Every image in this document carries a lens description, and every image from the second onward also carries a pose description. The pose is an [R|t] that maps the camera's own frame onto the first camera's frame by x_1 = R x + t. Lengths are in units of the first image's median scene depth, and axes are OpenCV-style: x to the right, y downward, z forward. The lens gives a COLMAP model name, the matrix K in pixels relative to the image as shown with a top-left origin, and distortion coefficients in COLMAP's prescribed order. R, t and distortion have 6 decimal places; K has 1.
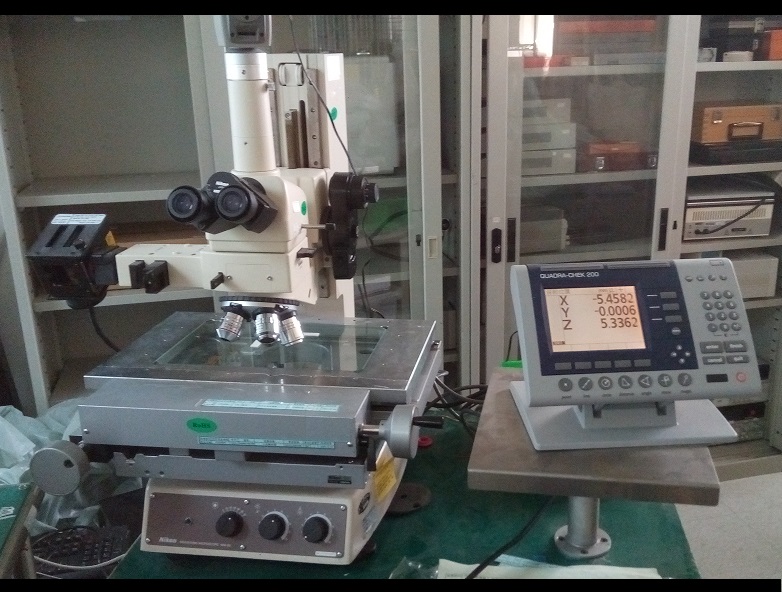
lens RADIAL K [[838.2, 0, 391.0], [0, 838.2, 296.0], [0, 0, 1]] dist [0.002337, -0.003655]
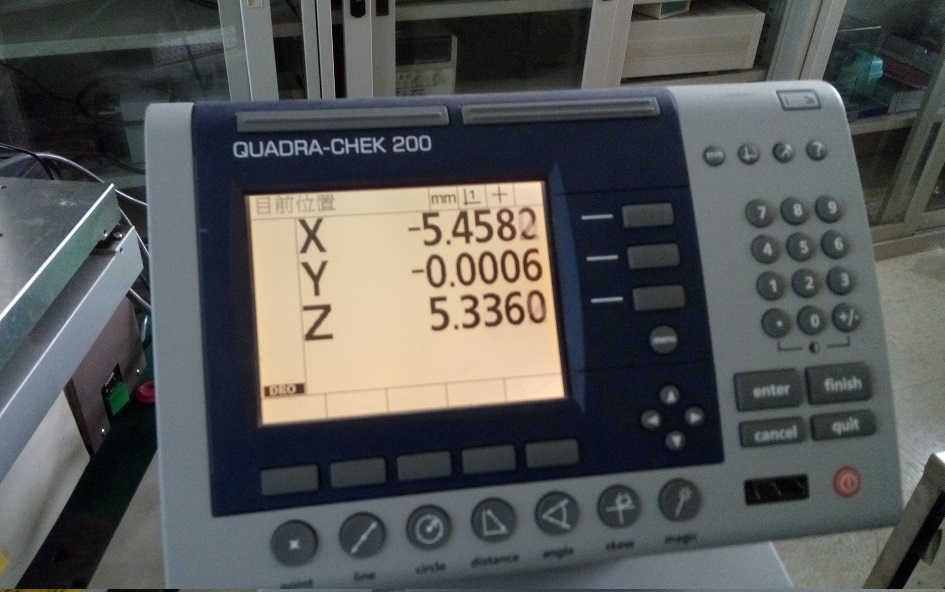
lens RADIAL K [[840.2, 0, 437.6], [0, 840.2, 295.7], [0, 0, 1]] dist [0.065319, -0.007790]
pose [[0.991369, -0.024822, 0.128732, 0.213772], [-0.014811, 0.954421, 0.298095, -0.065568], [-0.130264, -0.297428, 0.945816, 0.709477]]
